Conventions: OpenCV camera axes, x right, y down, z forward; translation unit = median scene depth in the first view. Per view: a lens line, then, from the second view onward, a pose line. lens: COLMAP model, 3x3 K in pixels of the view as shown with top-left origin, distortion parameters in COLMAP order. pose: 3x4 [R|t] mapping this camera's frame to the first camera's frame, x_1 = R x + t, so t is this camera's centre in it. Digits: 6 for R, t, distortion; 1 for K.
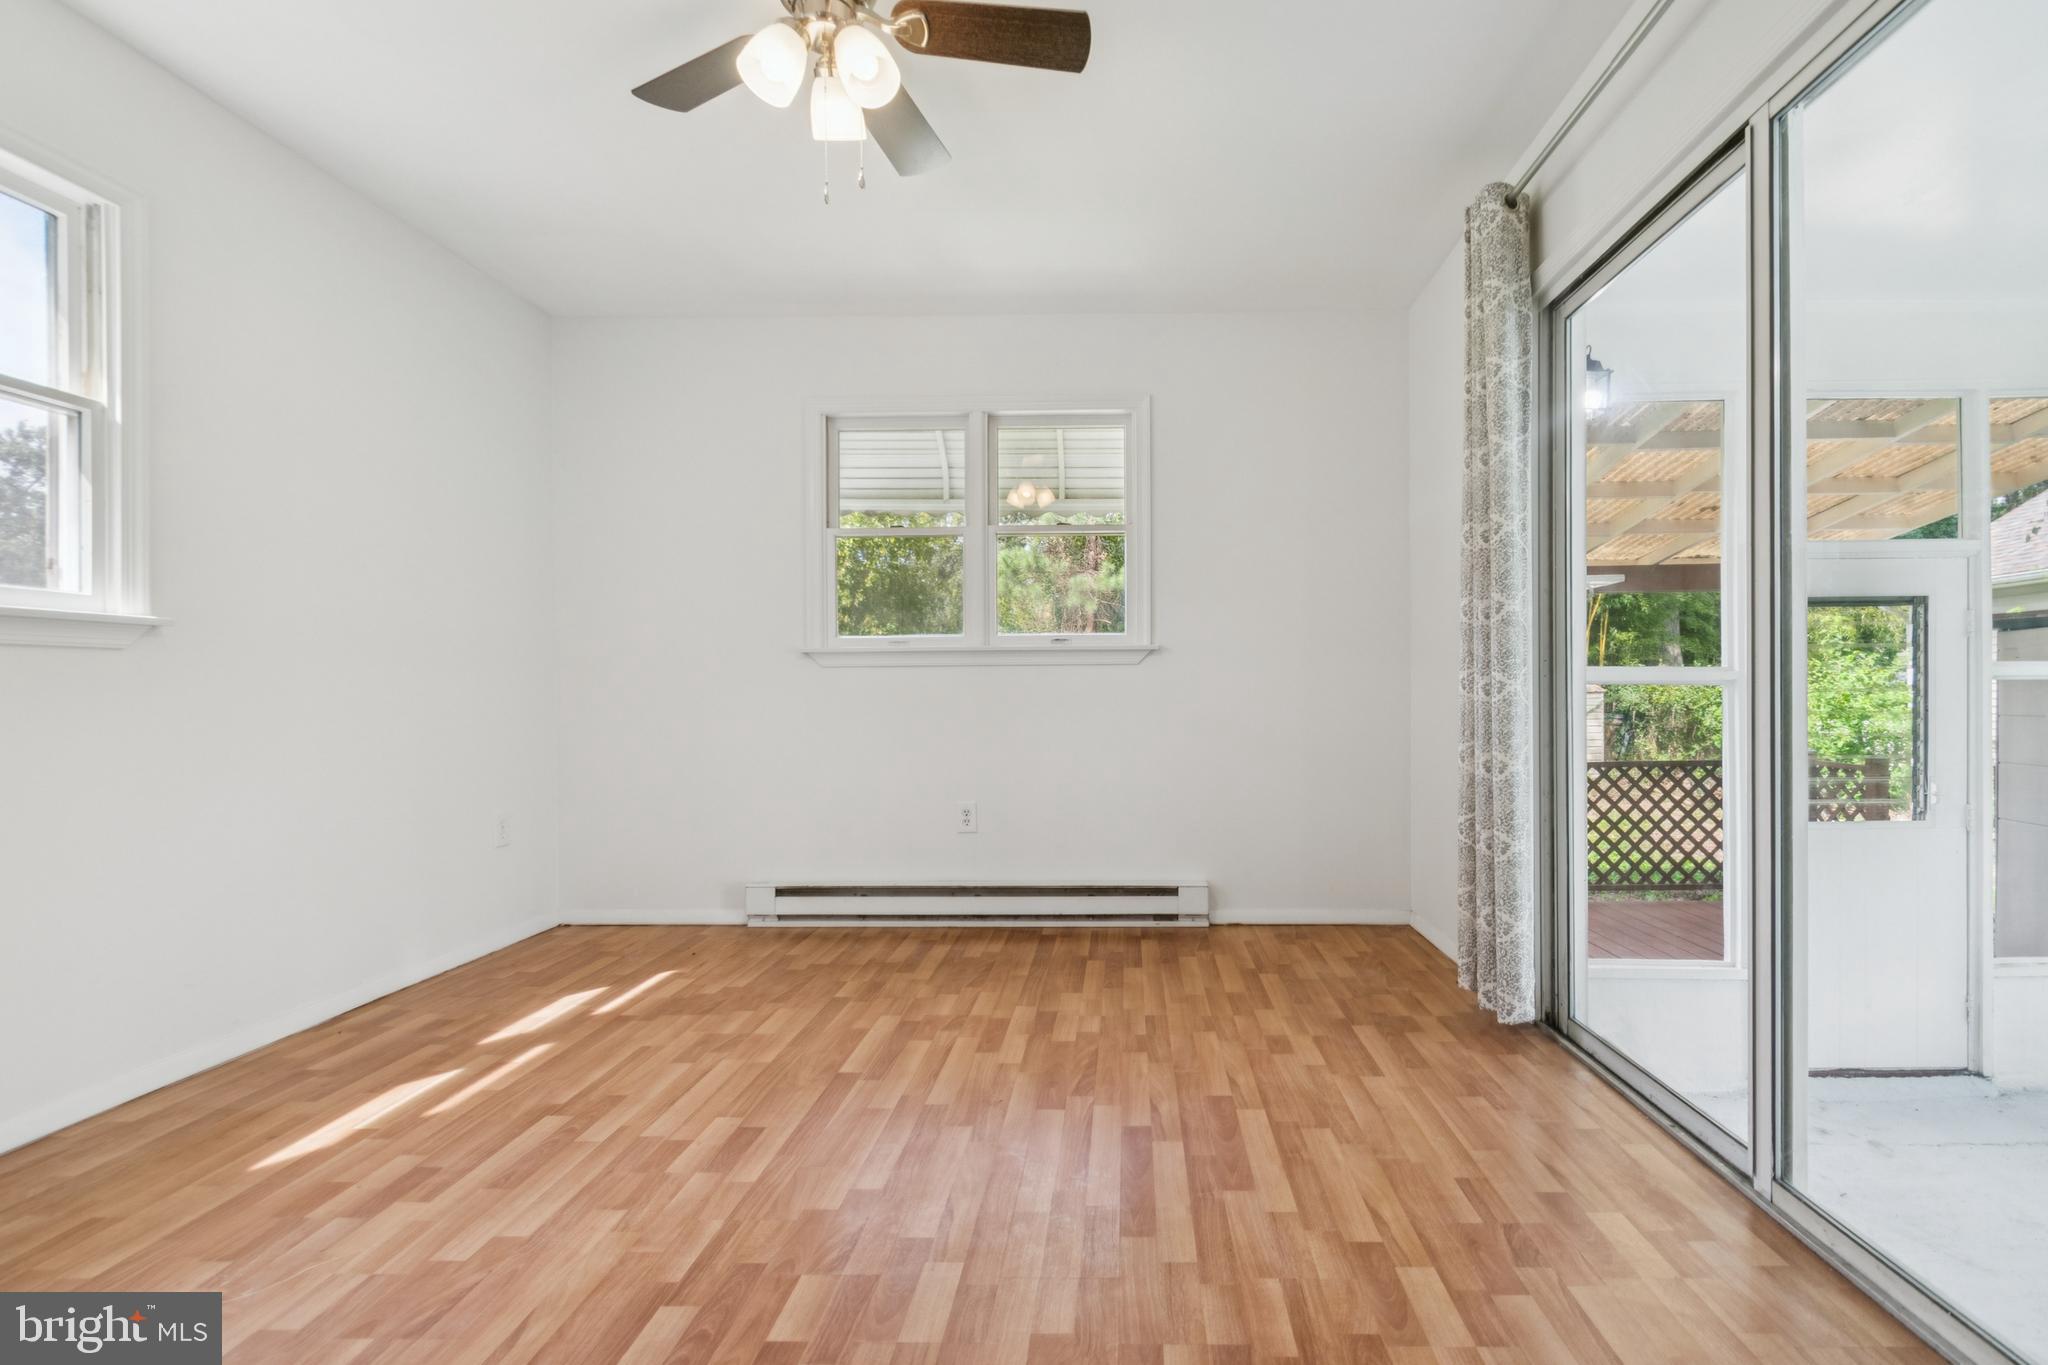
lens RADIAL K [[948.4, 0, 1024.1], [0, 948.4, 692.7], [0, 0, 1]] dist [0.002221, -0.000417]
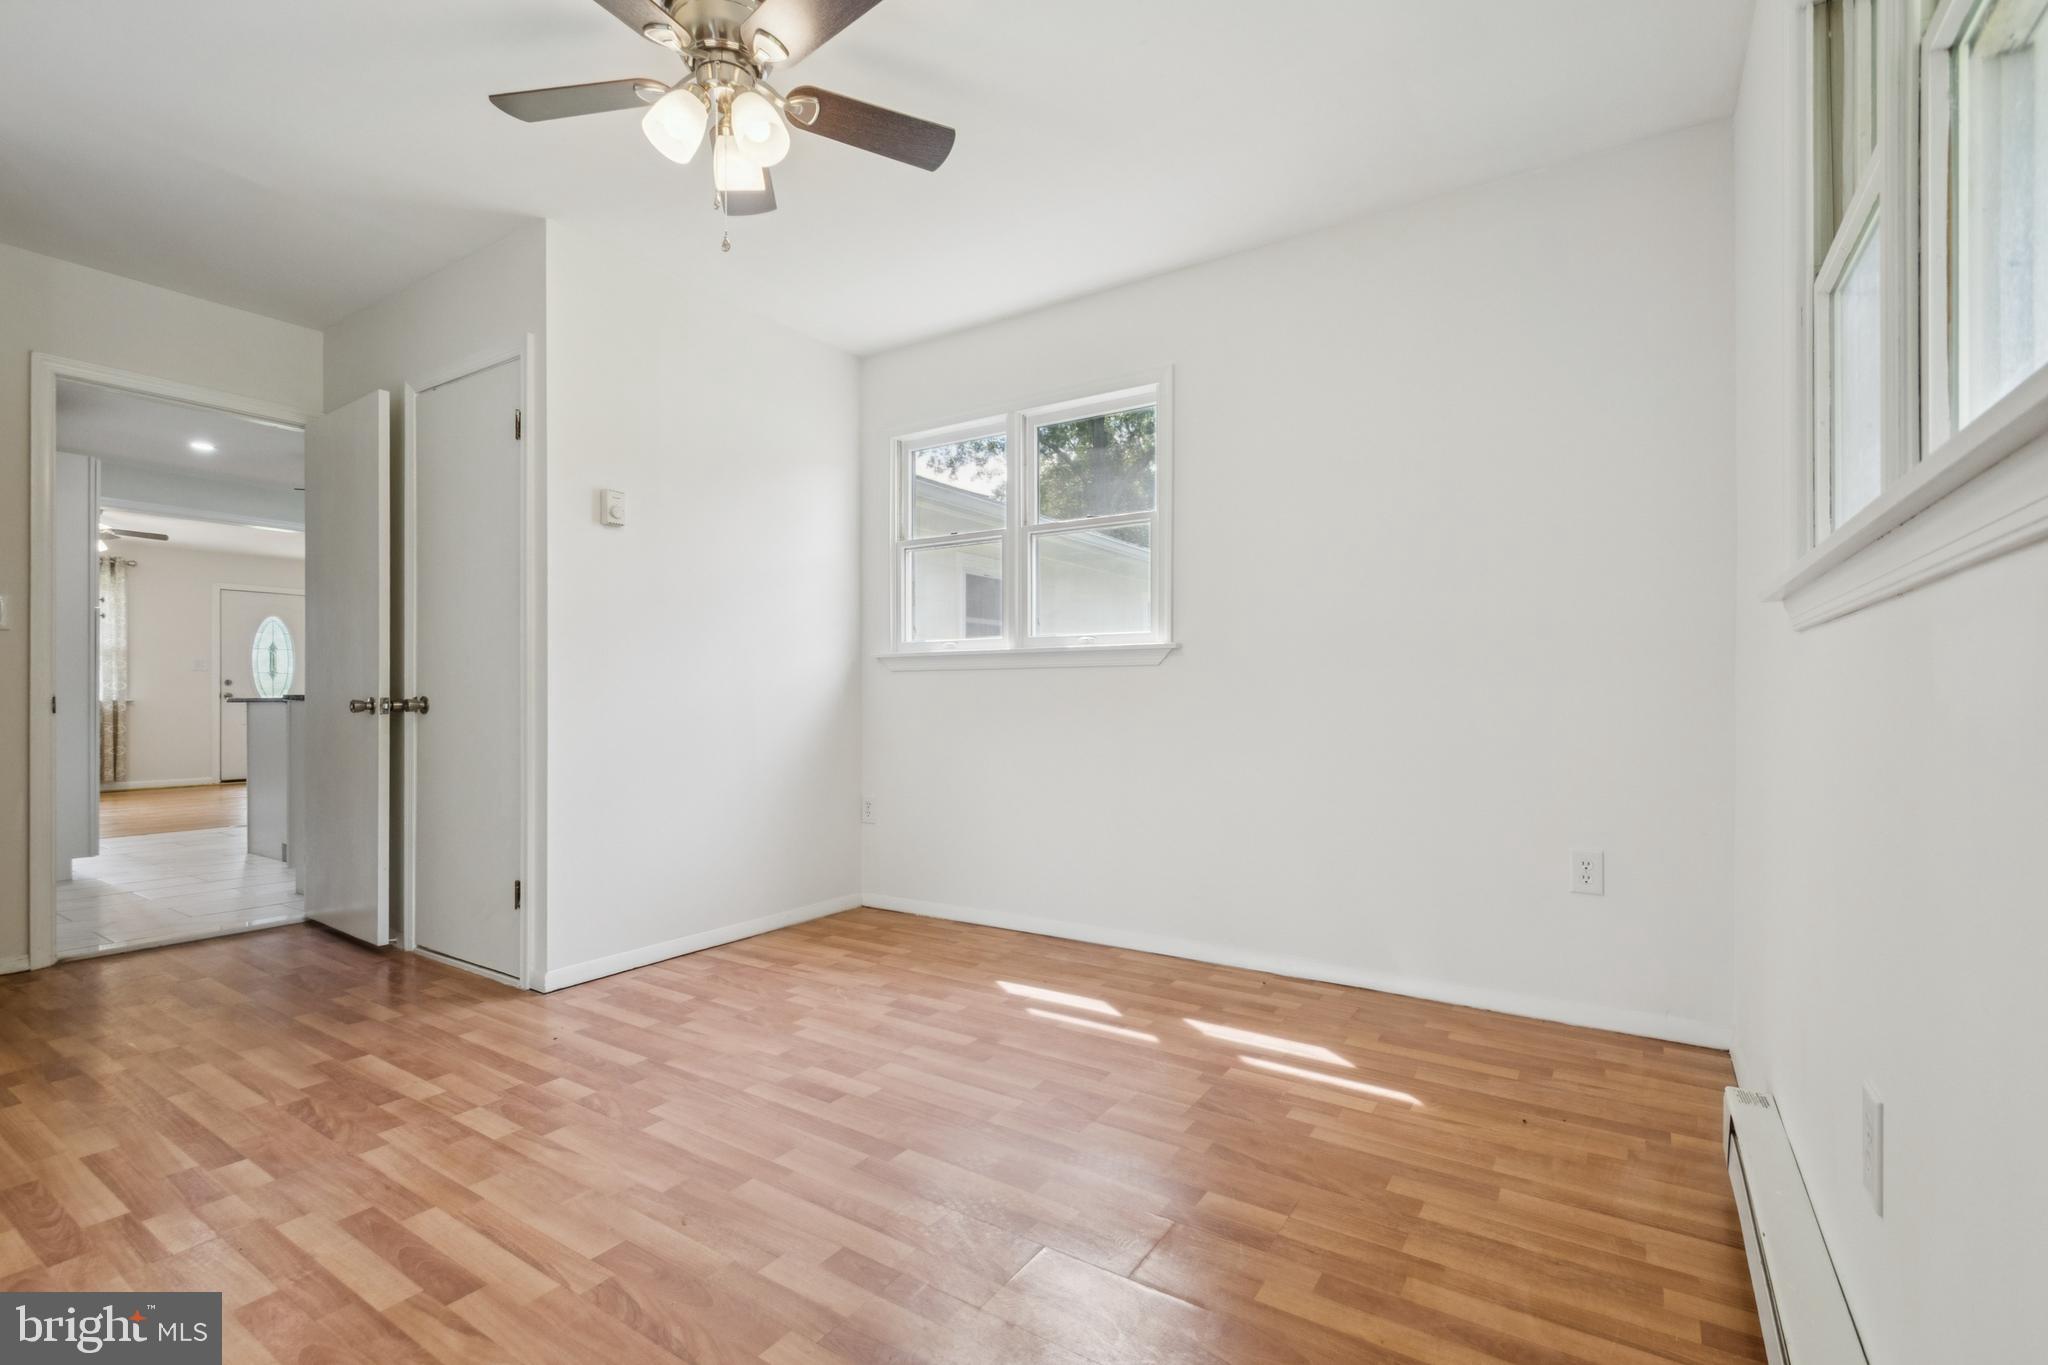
lens RADIAL K [[934.4, 0, 1024.0], [0, 934.4, 682.5], [0, 0, 1]] dist [-0.001205, -0.000933]
pose [[-0.468552, -0.006450, -0.883412, 0.477977], [0.001560, 0.999966, -0.008129, 0.006919], [0.883434, -0.005187, -0.468526, 1.498324]]
